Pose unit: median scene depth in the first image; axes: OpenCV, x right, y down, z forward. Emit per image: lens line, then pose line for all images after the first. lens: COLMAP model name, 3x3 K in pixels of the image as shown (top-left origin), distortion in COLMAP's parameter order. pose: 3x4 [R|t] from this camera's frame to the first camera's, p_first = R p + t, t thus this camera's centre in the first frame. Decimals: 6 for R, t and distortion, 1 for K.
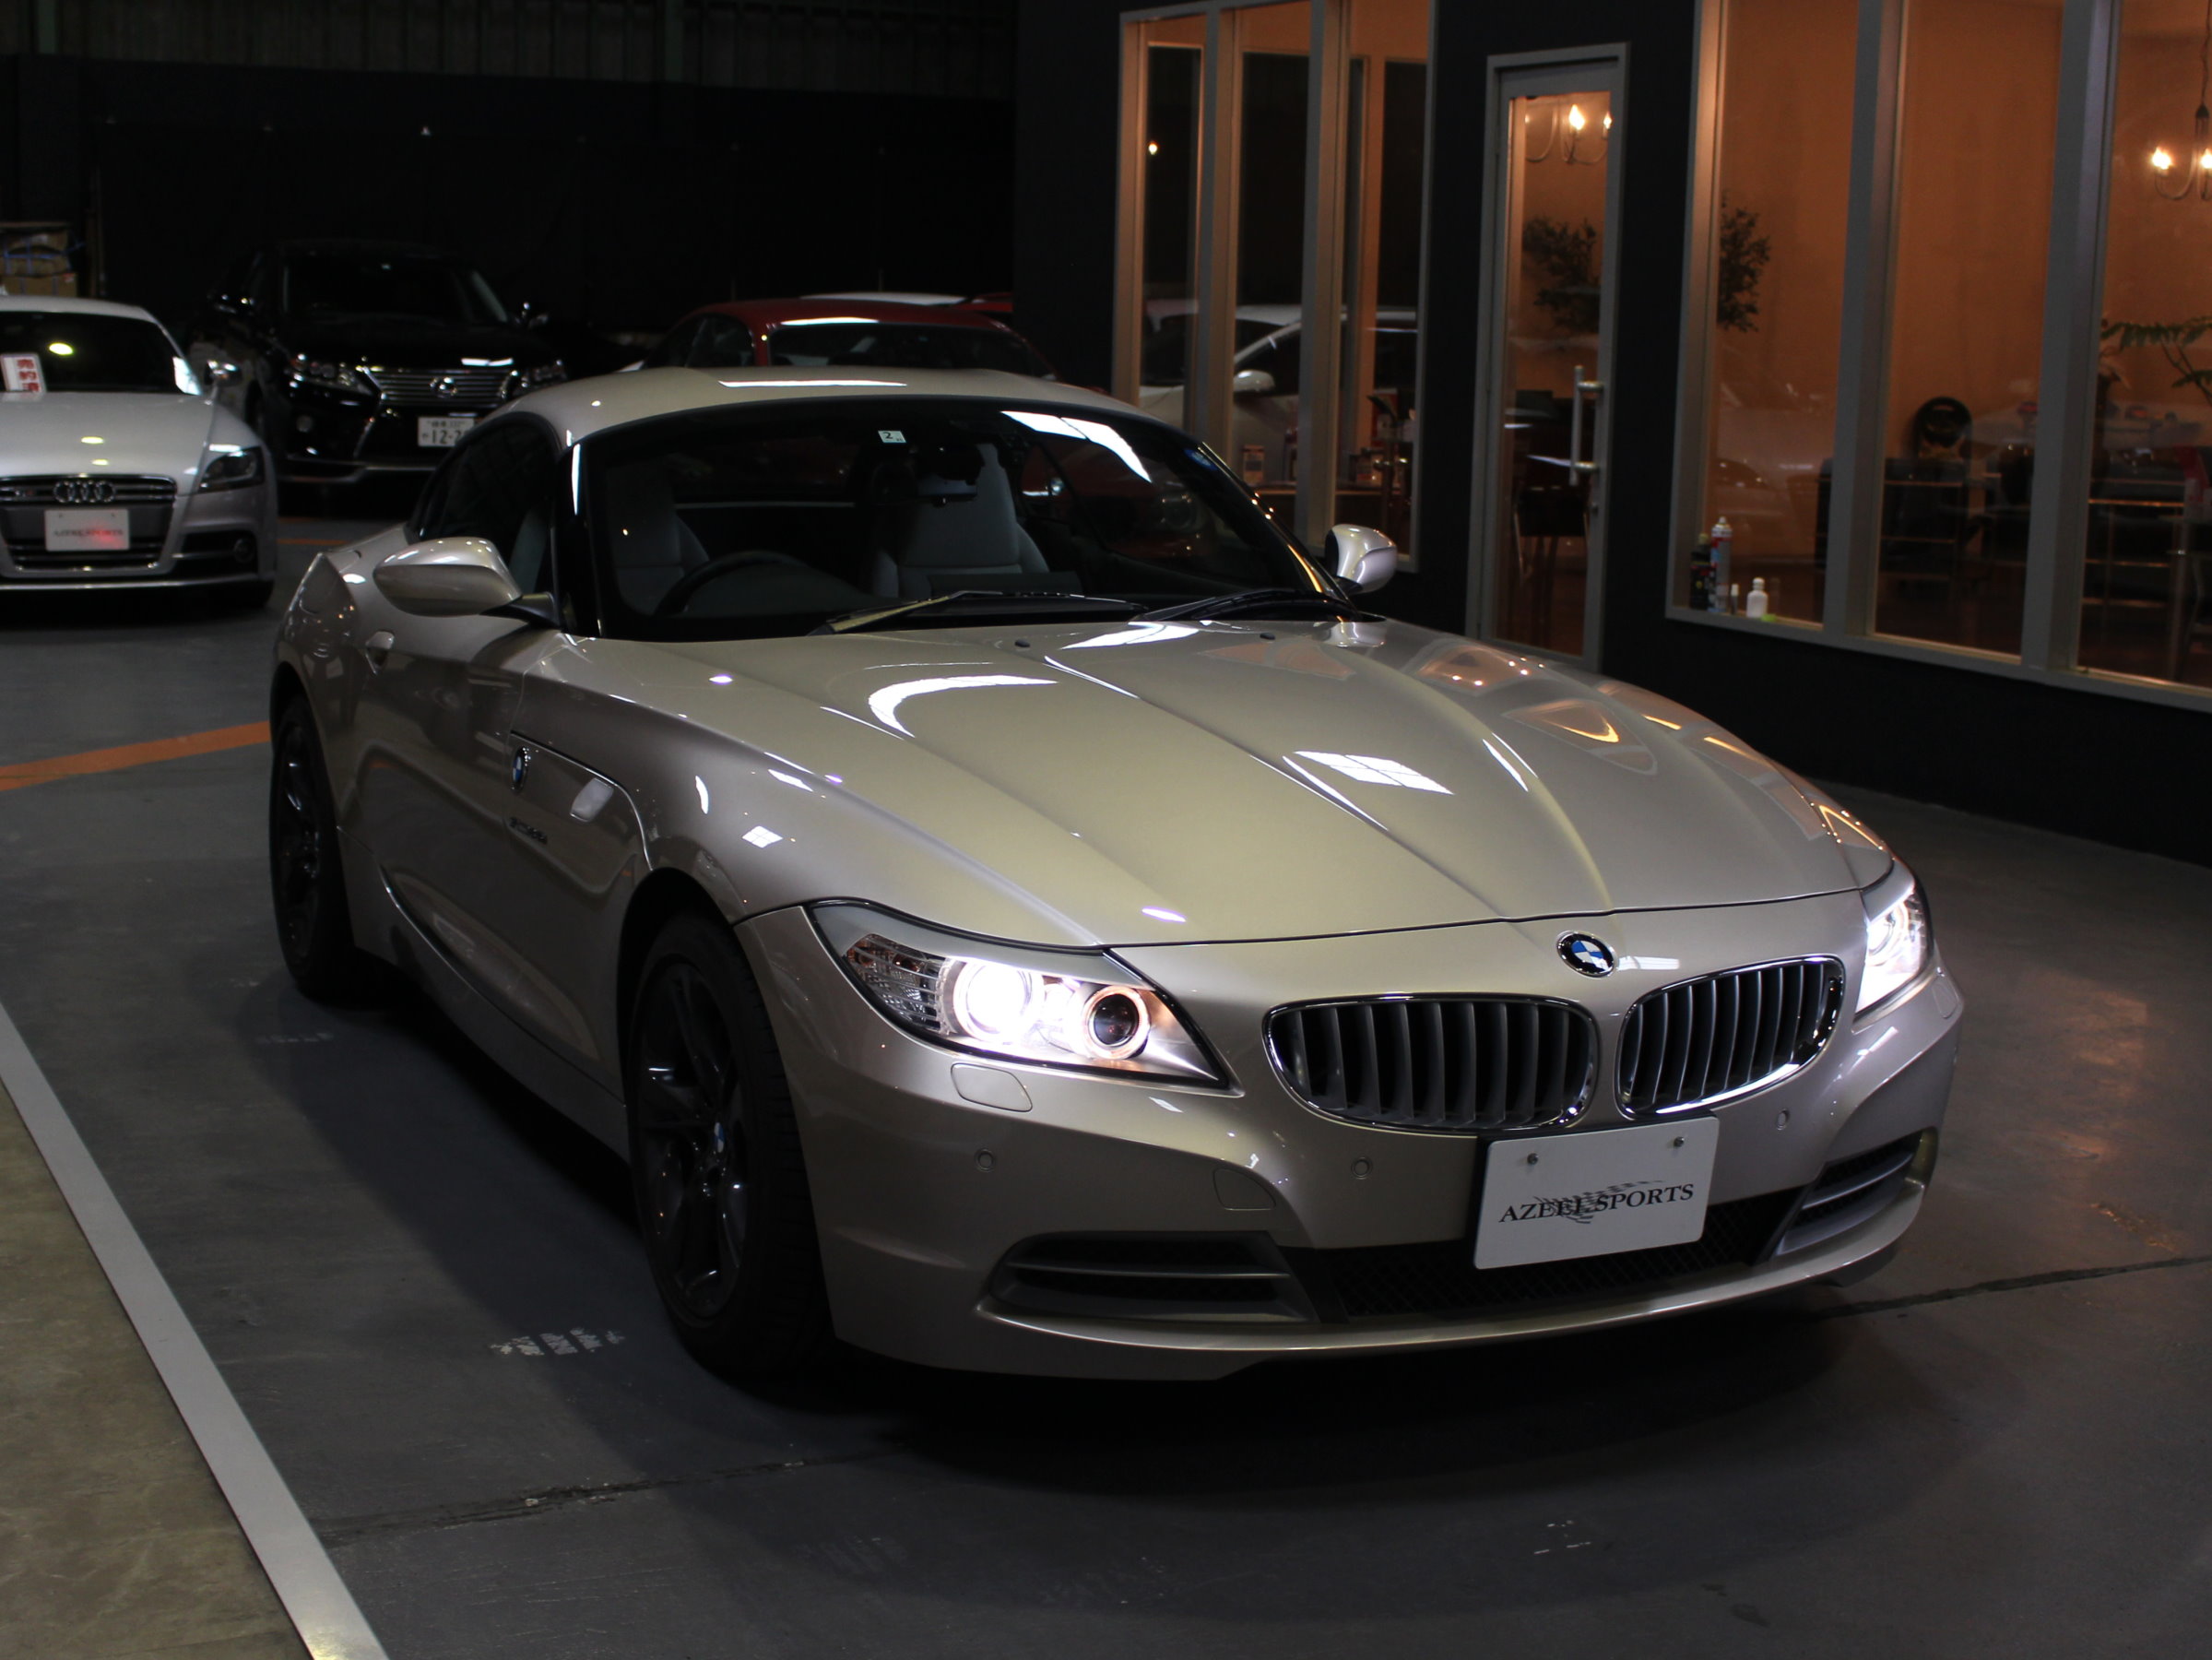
lens RADIAL K [[3276.0, 0, 1106.0], [0, 3276.0, 830.0], [0, 0, 1]] dist [-0.010469, -0.562413]
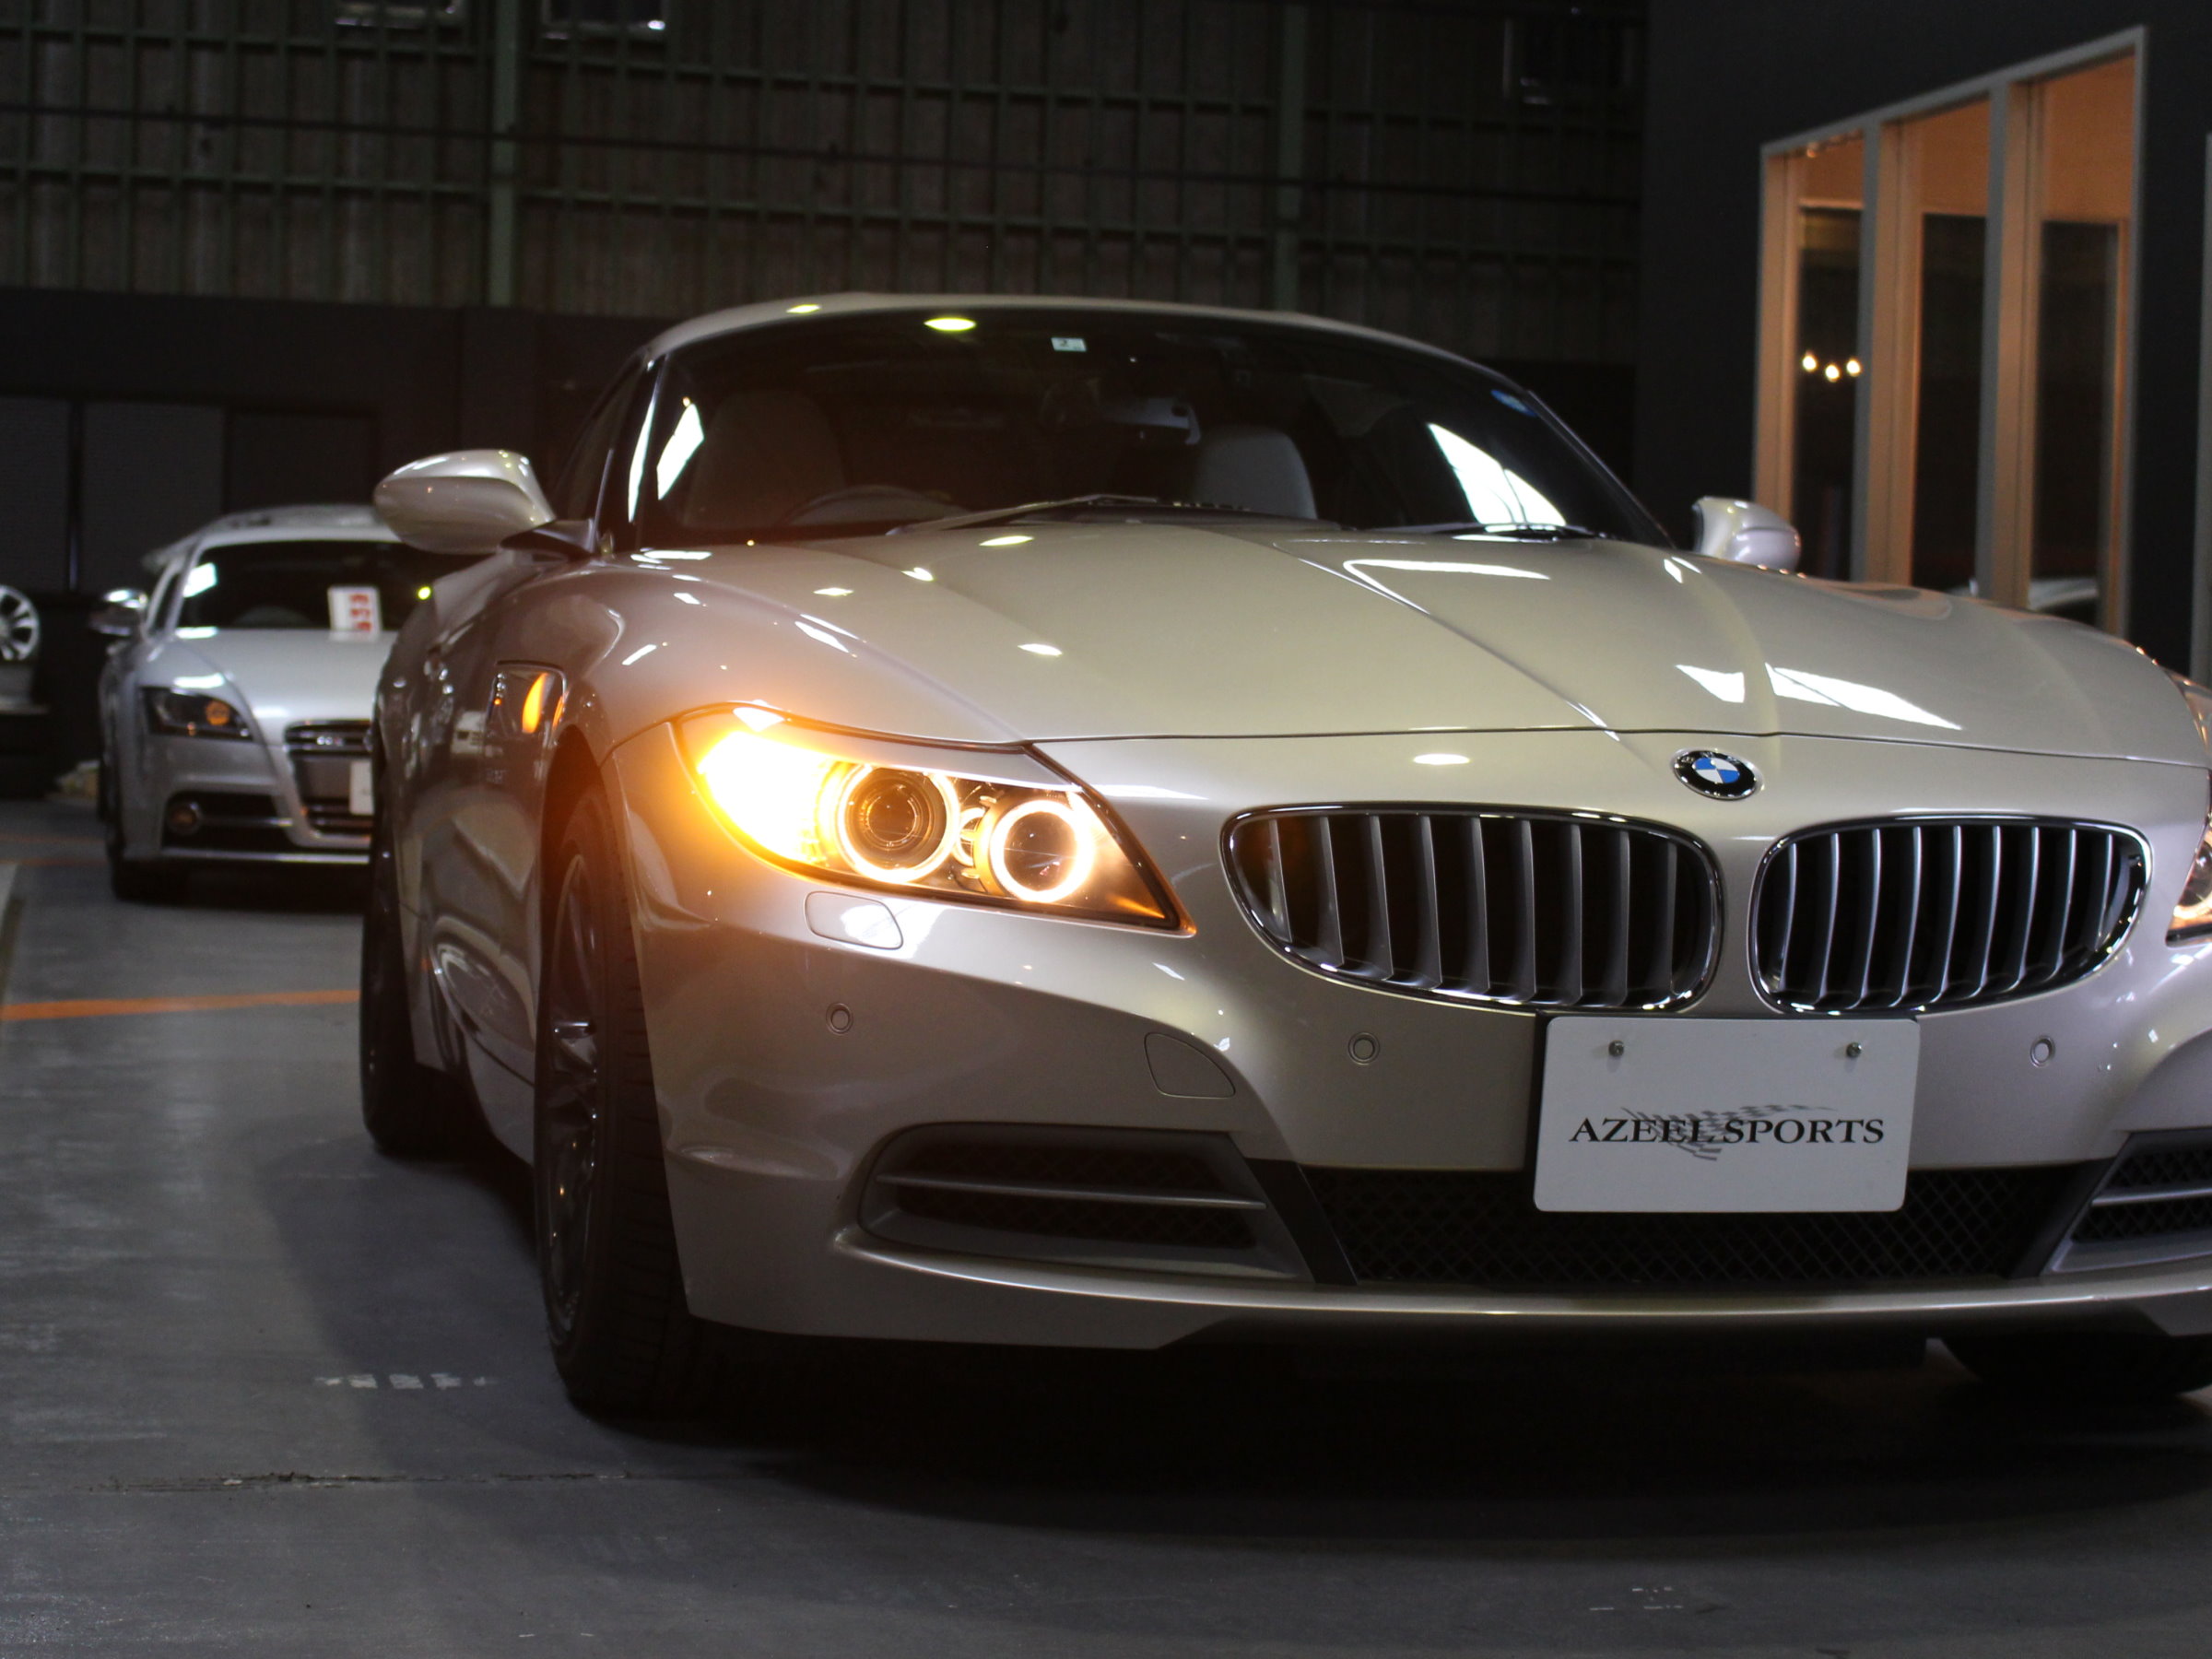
lens RADIAL K [[4329.5, 0, 1106.0], [0, 4329.5, 829.5], [0, 0, 1]] dist [0.013966, -0.299186]
pose [[0.973779, 0.005163, -0.227435, 0.230906], [-0.043473, 0.985542, -0.163759, 0.207472], [0.223302, 0.169352, 0.959925, 0.082559]]
